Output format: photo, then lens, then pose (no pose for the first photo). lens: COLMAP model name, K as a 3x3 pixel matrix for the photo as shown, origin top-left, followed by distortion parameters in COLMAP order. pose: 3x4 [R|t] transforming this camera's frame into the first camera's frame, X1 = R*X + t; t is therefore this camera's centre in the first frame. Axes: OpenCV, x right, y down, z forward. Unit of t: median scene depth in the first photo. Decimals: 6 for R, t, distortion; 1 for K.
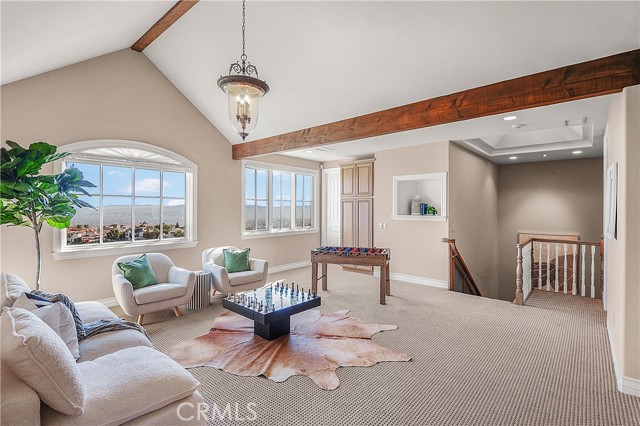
lens RADIAL K [[307.5, 0, 321.4], [0, 307.5, 212.3], [0, 0, 1]] dist [0.002013, 0.000094]
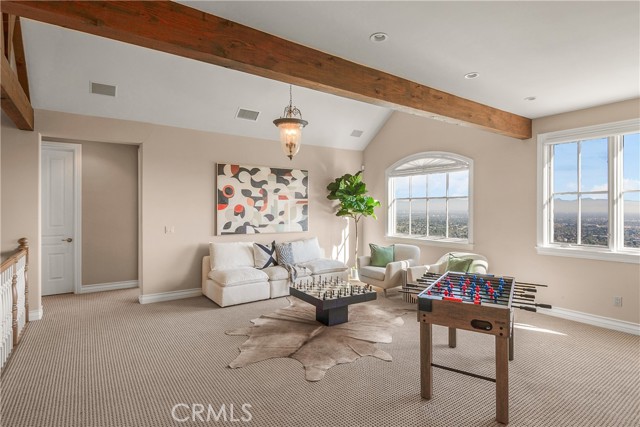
lens RADIAL K [[328.2, 0, 320.5], [0, 328.2, 208.7], [0, 0, 1]] dist [0.003060, 0.000425]
pose [[-0.233102, 0.011736, -0.972381, 0.722675], [-0.006988, 0.999881, 0.013743, -0.021979], [0.972427, 0.009998, -0.232992, 0.890617]]
